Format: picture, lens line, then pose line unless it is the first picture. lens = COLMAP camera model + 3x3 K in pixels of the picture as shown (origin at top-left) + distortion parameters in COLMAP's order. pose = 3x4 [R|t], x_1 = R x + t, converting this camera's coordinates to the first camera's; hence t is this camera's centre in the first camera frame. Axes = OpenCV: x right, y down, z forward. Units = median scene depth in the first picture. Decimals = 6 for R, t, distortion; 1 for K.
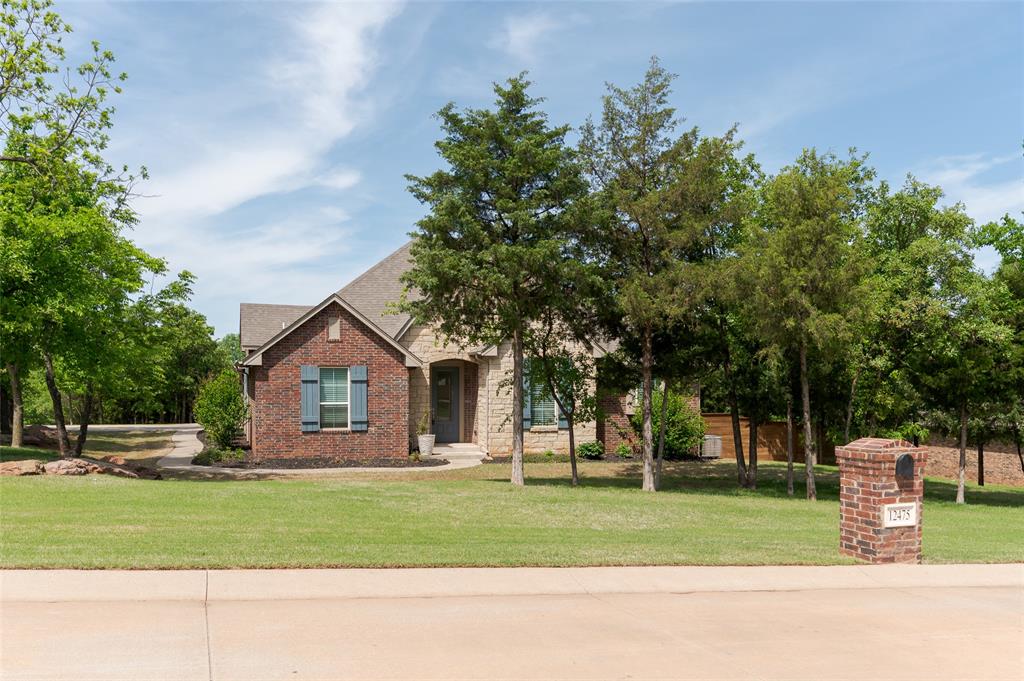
lens RADIAL K [[855.9, 0, 511.8], [0, 855.9, 341.0], [0, 0, 1]] dist [0.010371, 0.000577]
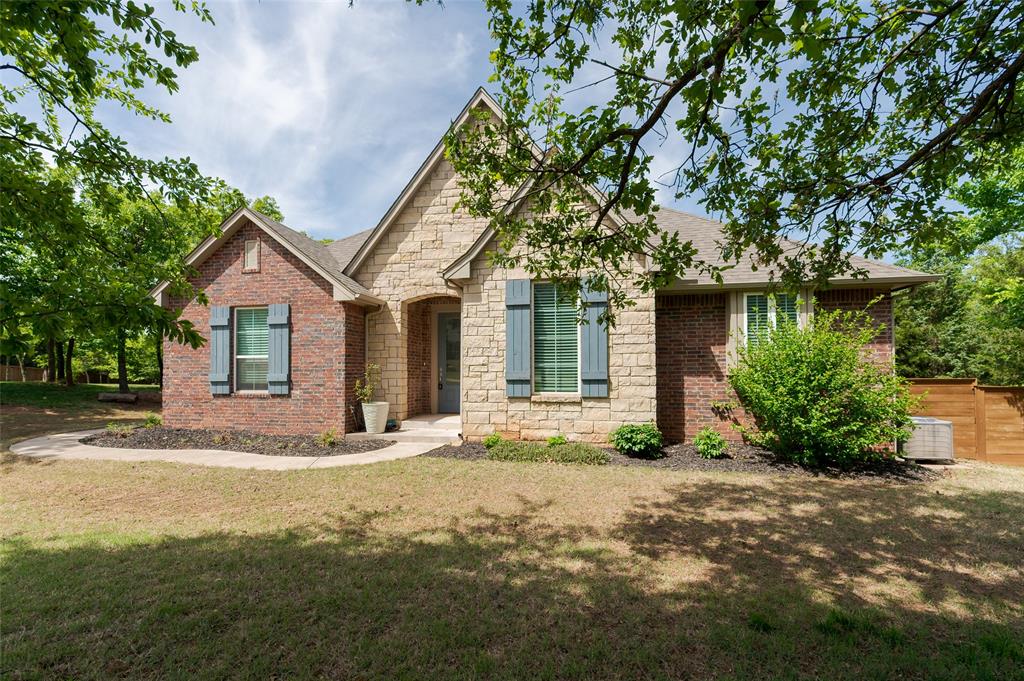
lens RADIAL K [[435.8, 0, 509.6], [0, 435.8, 349.5], [0, 0, 1]] dist [0.002255, 0.000193]
pose [[0.882228, -0.033677, -0.469616, 0.156010], [0.027857, 0.999425, -0.019338, 0.077050], [0.469997, 0.003978, 0.882659, 0.744974]]
